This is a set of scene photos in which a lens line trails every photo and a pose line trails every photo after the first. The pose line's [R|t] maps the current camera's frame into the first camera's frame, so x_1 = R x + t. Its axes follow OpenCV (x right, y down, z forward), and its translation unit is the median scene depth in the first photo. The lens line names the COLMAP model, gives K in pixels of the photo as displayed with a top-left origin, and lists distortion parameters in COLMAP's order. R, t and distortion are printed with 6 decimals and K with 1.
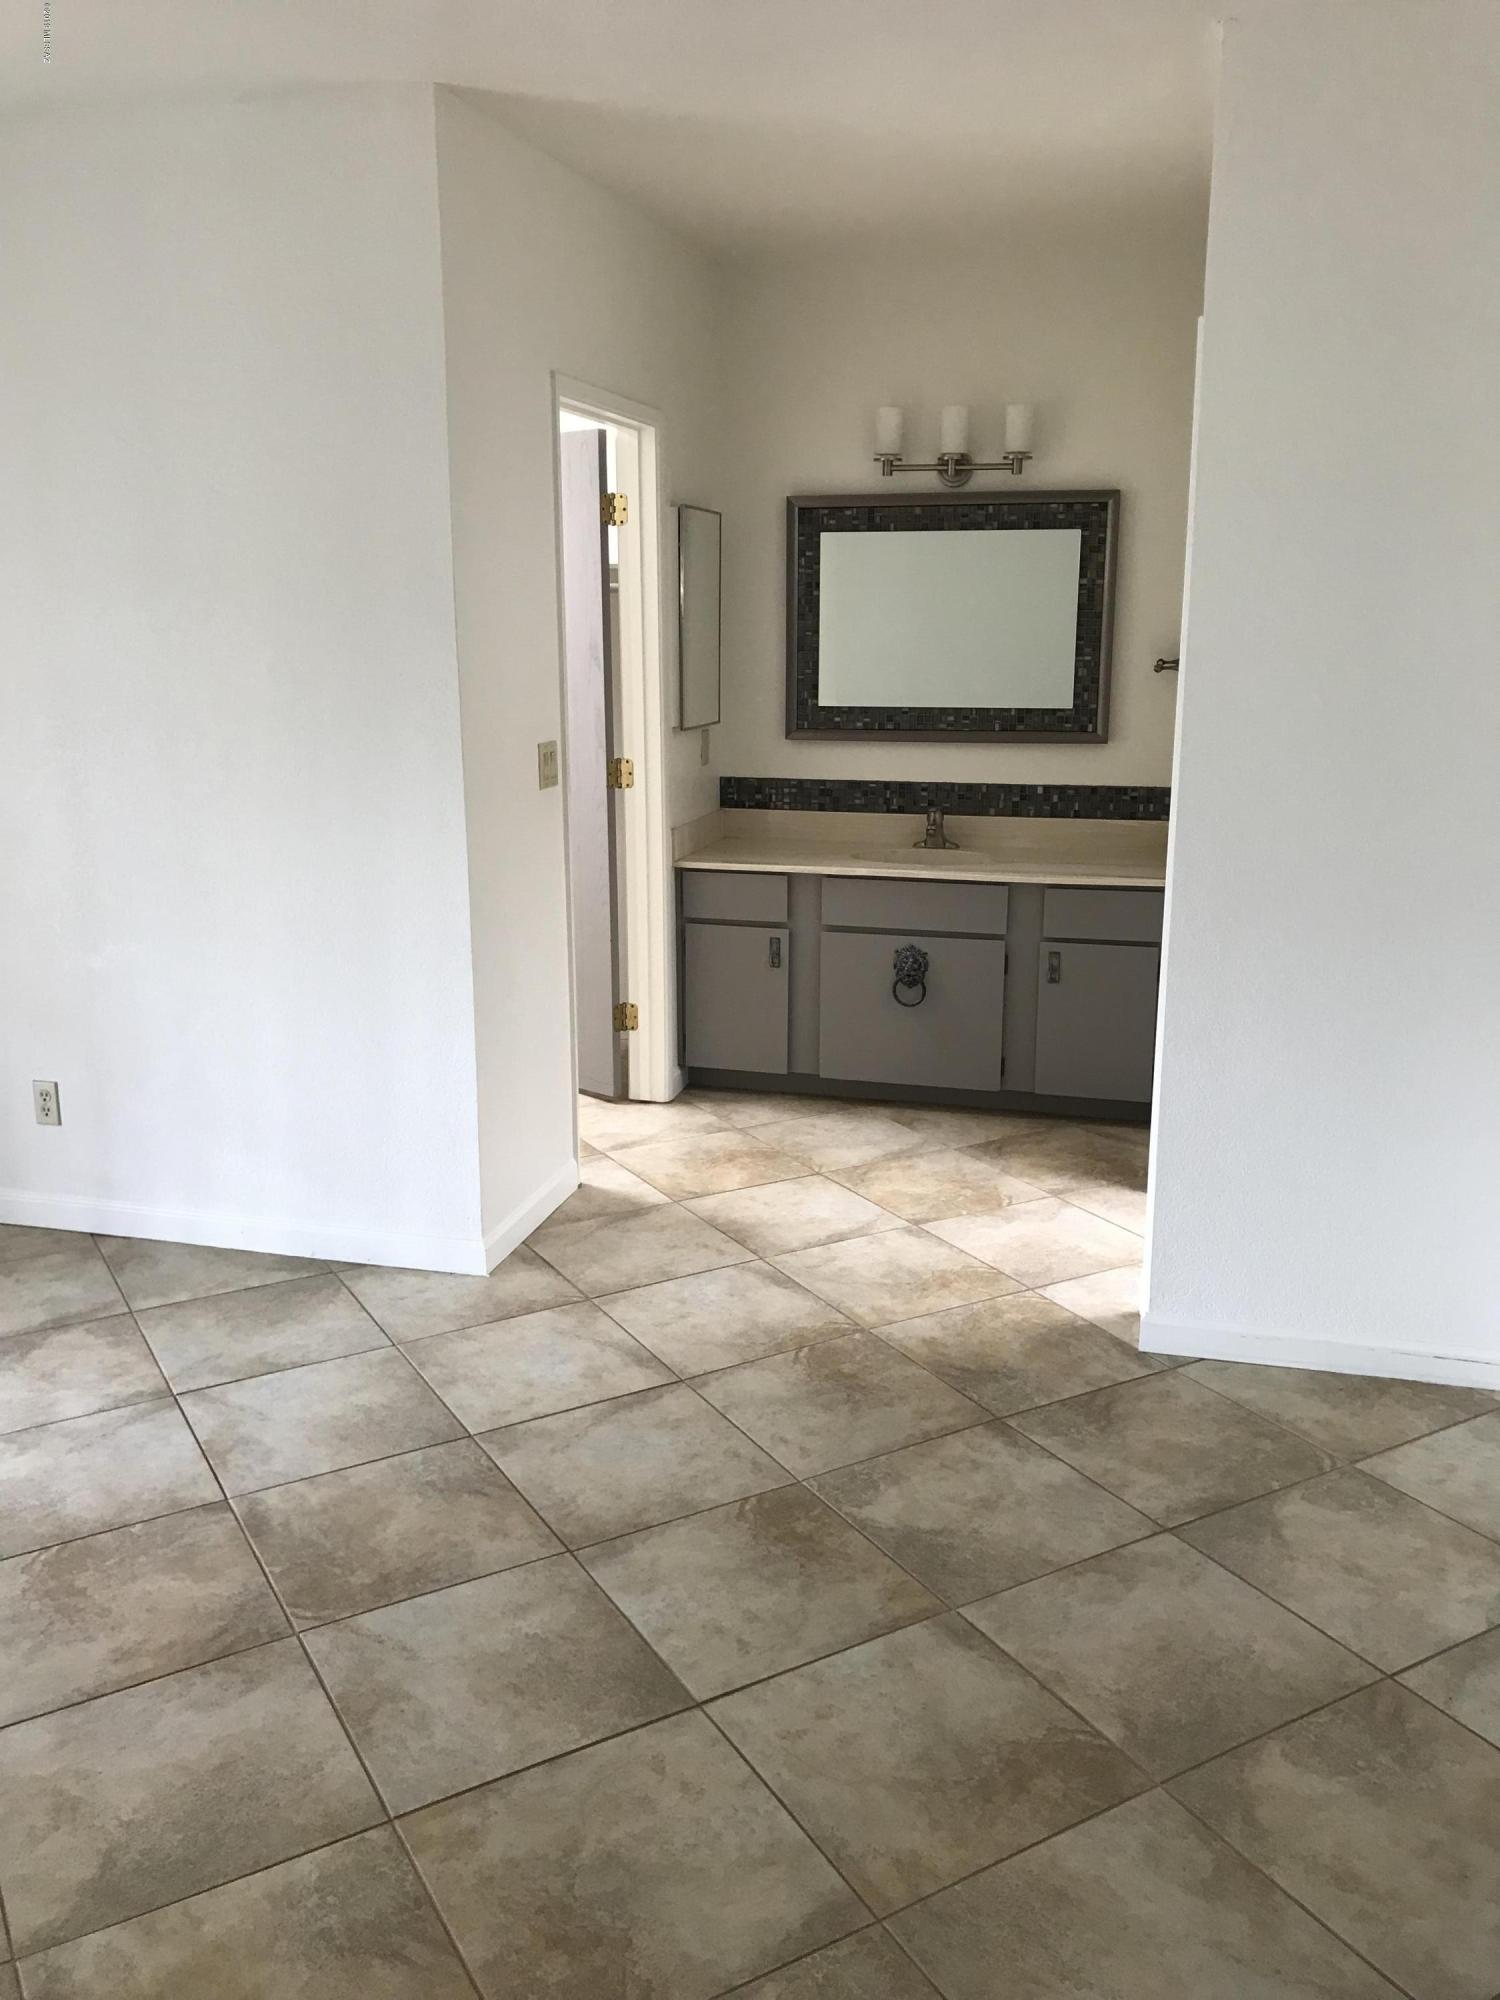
lens RADIAL K [[1634.2, 0, 758.8], [0, 1634.2, 995.6], [0, 0, 1]] dist [0.012911, -0.024006]
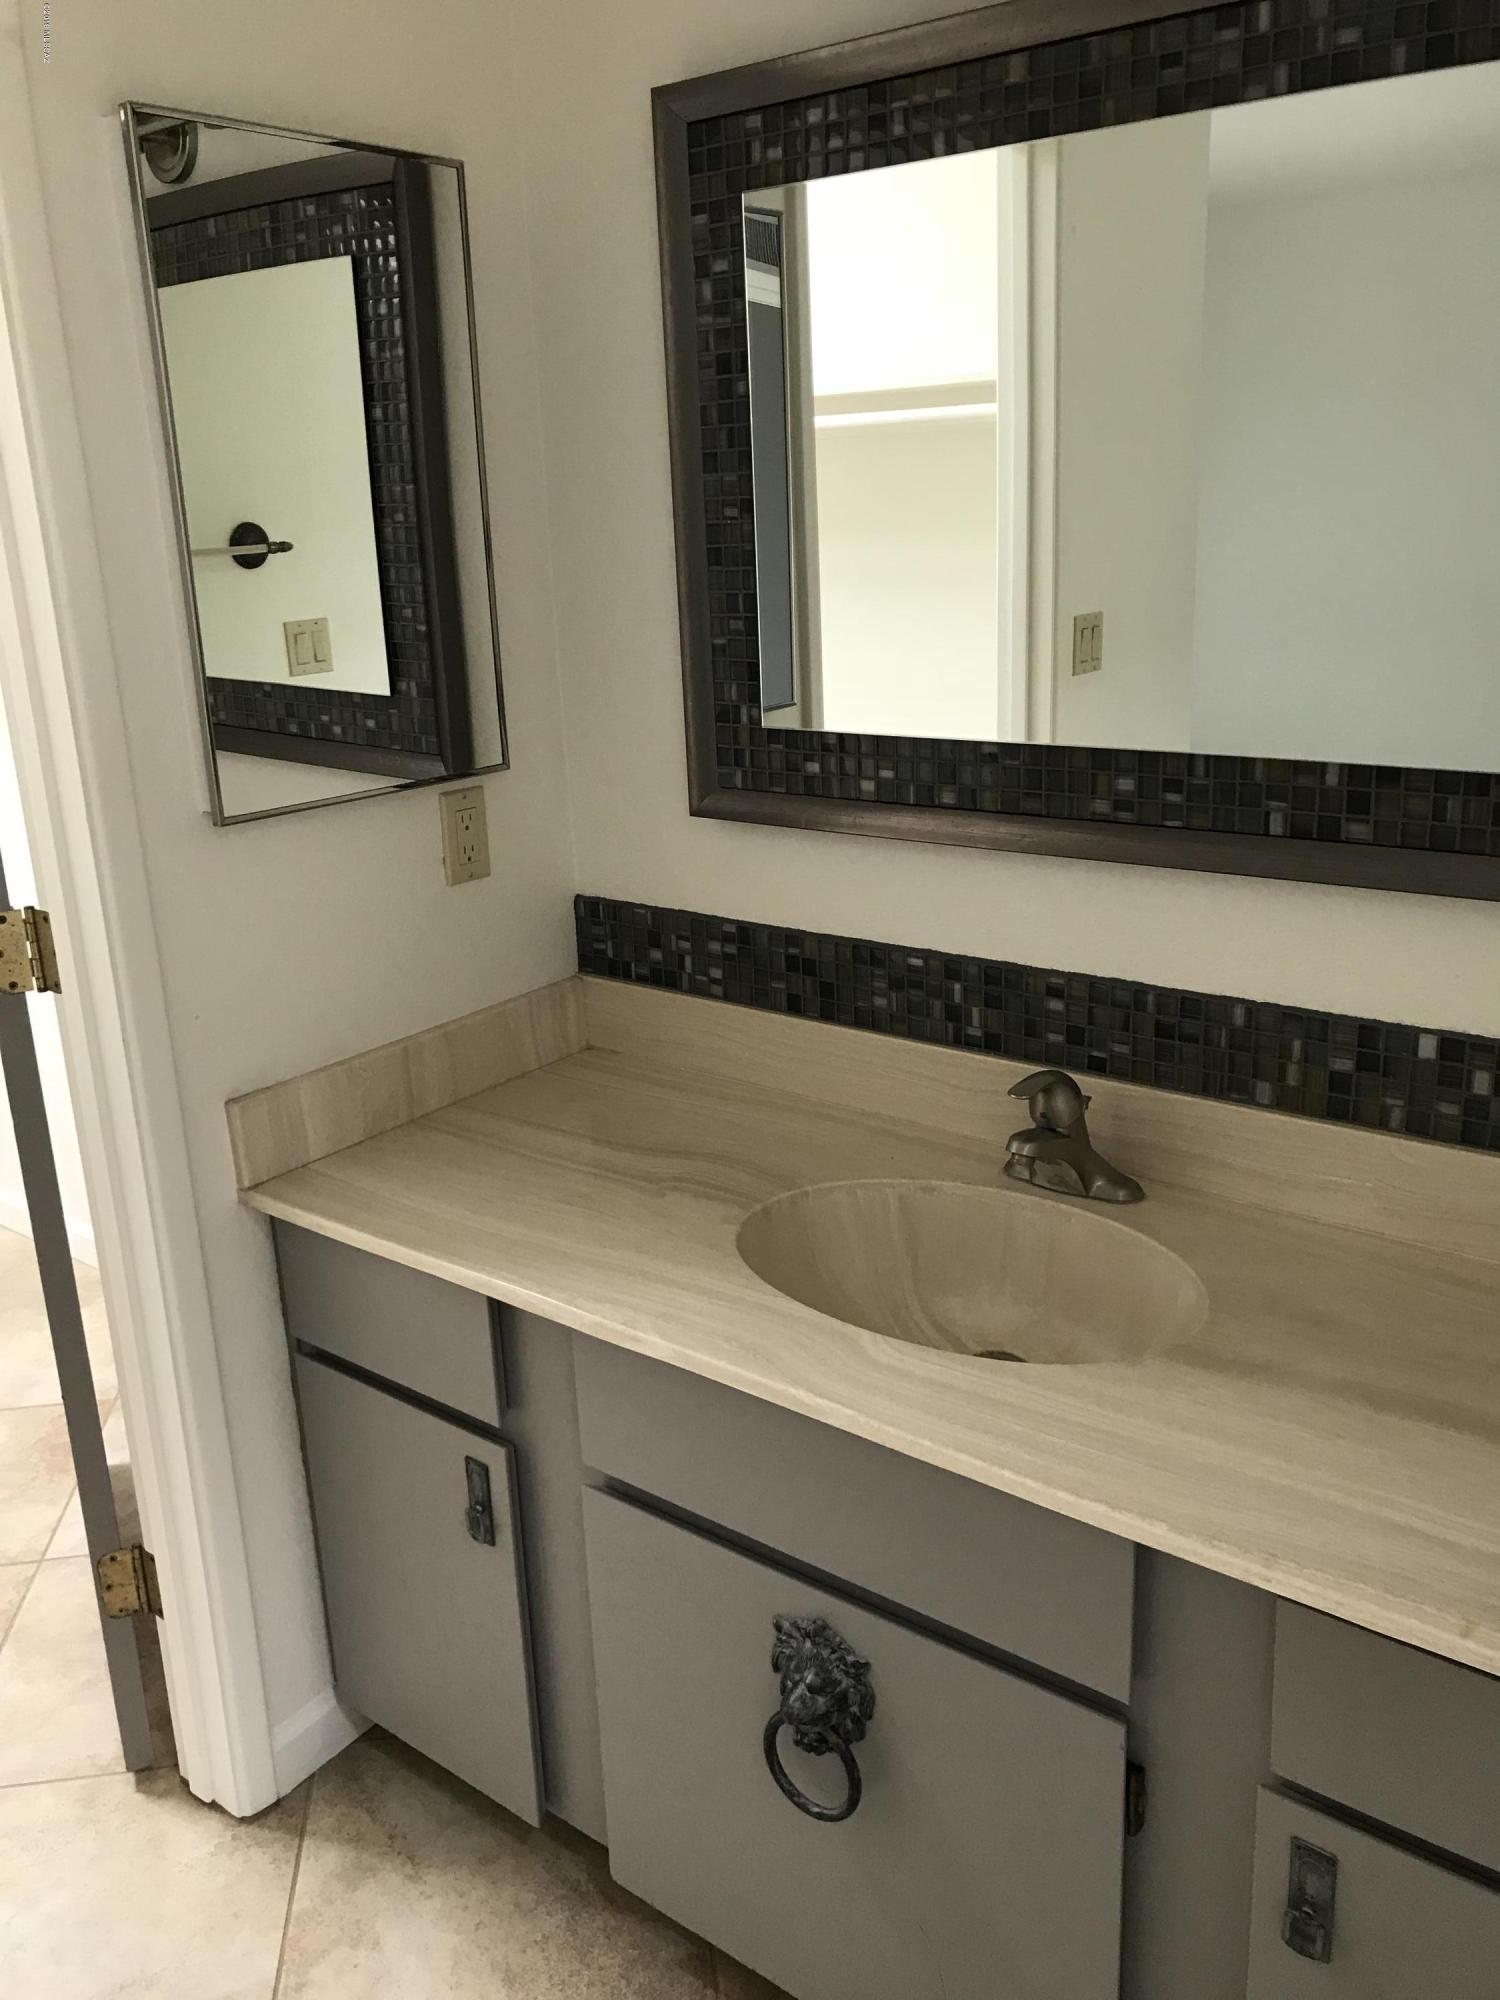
lens RADIAL K [[1634.2, 0, 749.7], [0, 1634.2, 960.8], [0, 0, 1]] dist [0.012911, -0.024006]
pose [[0.917899, 0.073771, -0.389896, 0.179109], [-0.049396, 0.996167, 0.072192, -0.160272], [0.393727, -0.047006, 0.918025, 0.715746]]
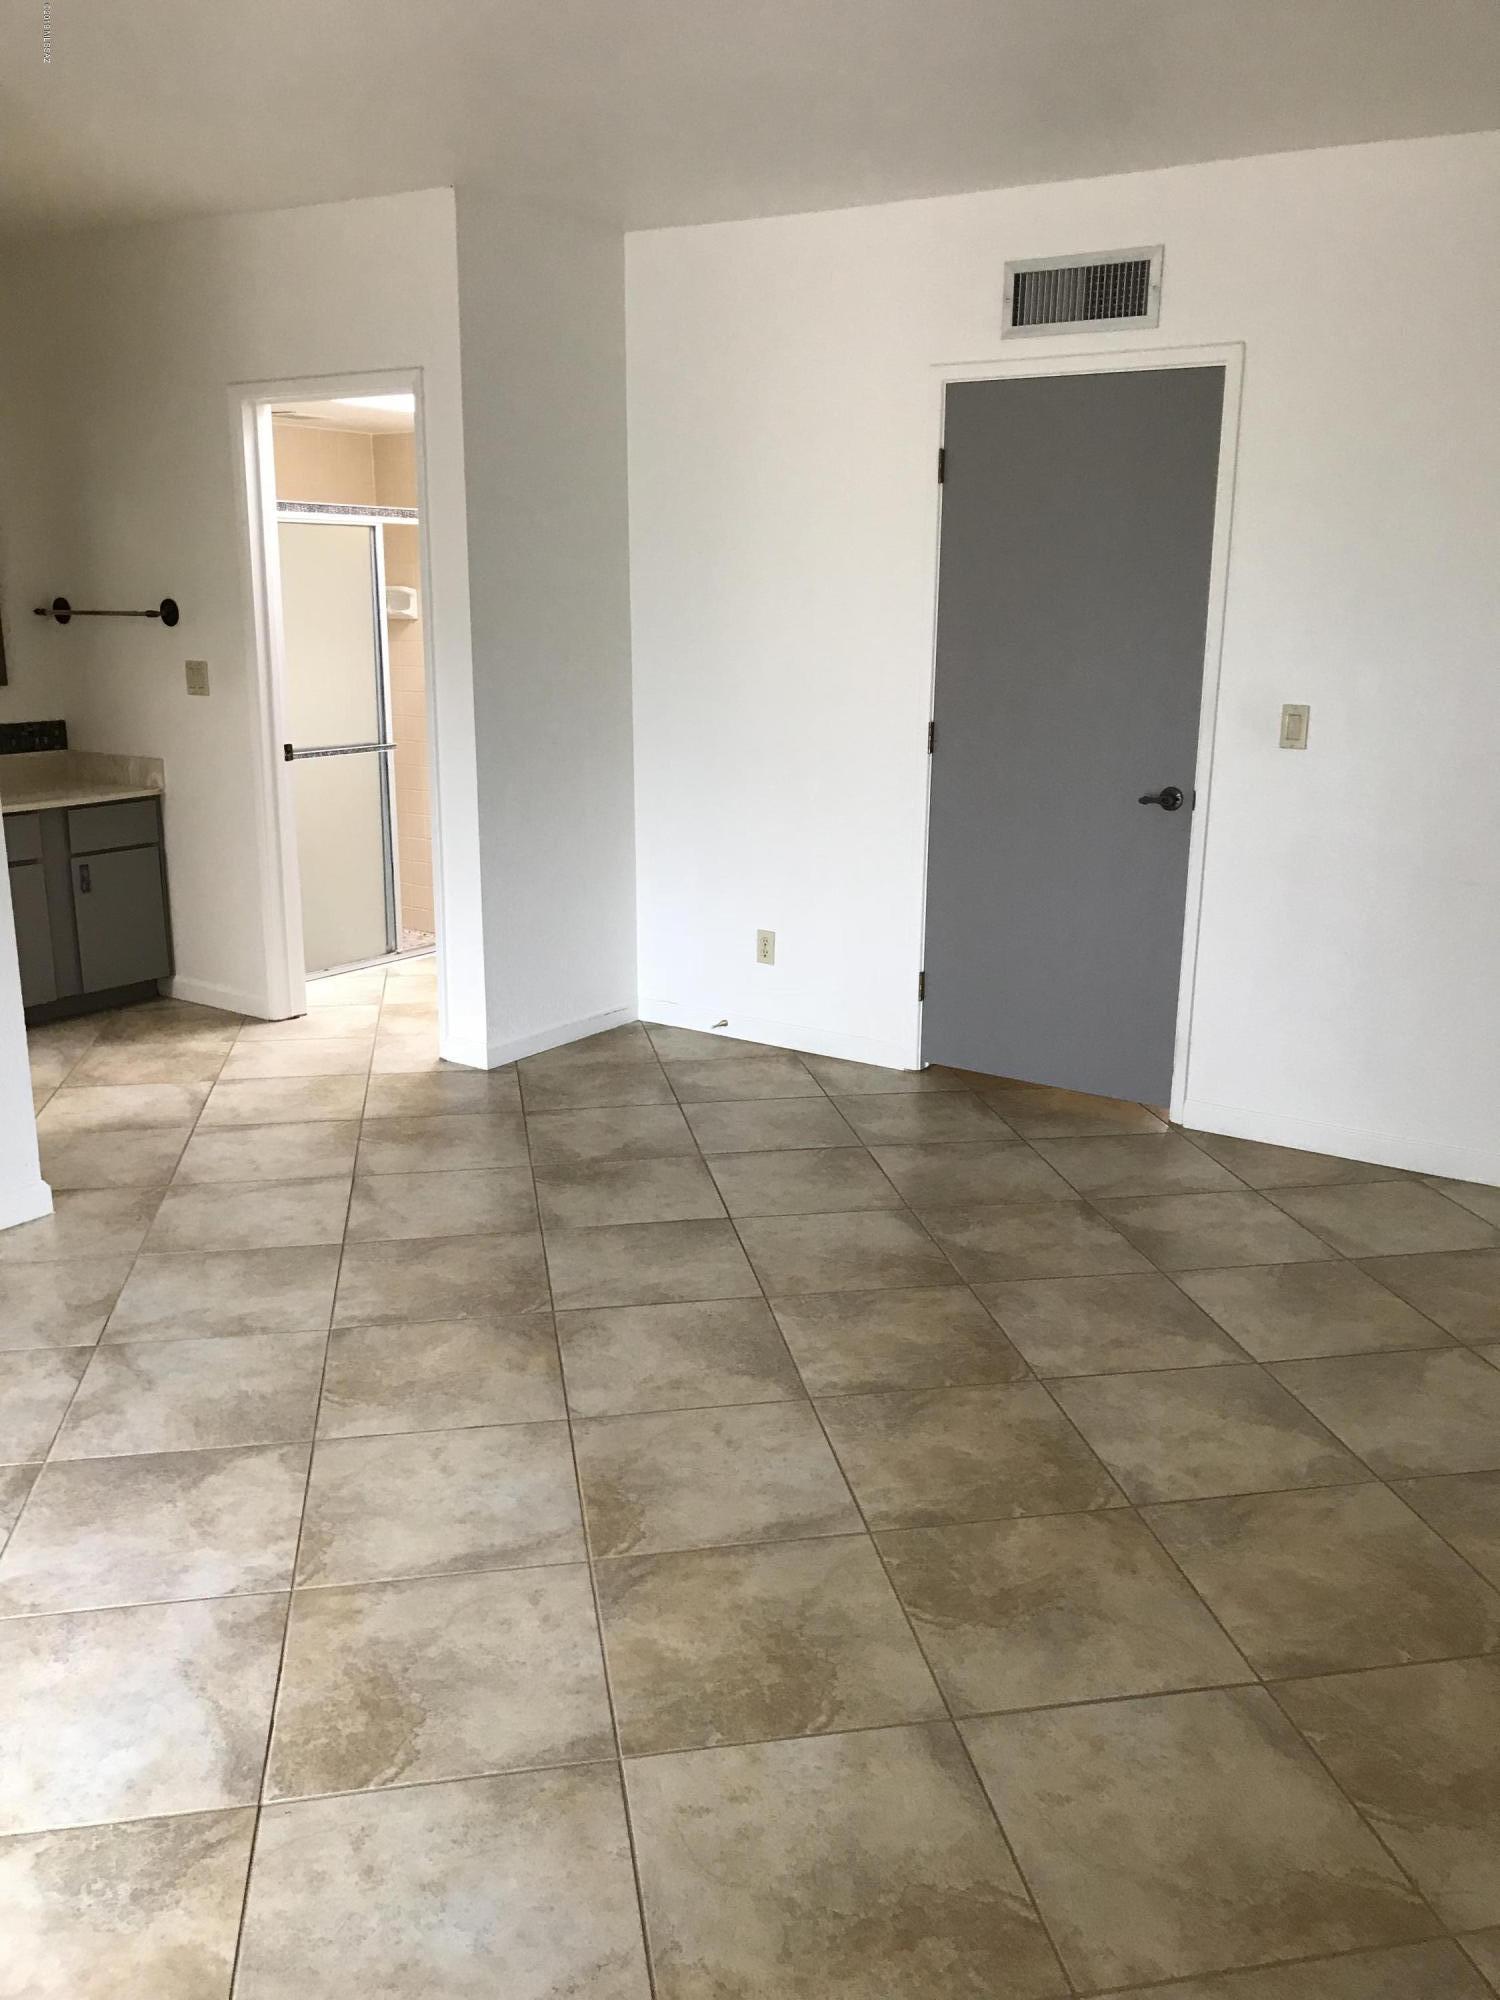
lens RADIAL K [[1634.2, 0, 759.1], [0, 1634.2, 1001.8], [0, 0, 1]] dist [0.012911, -0.024006]
pose [[0.353059, -0.242828, 0.903540, -0.673454], [0.215406, 0.960885, 0.174070, -0.030687], [-0.910467, 0.133171, 0.391556, 0.127114]]
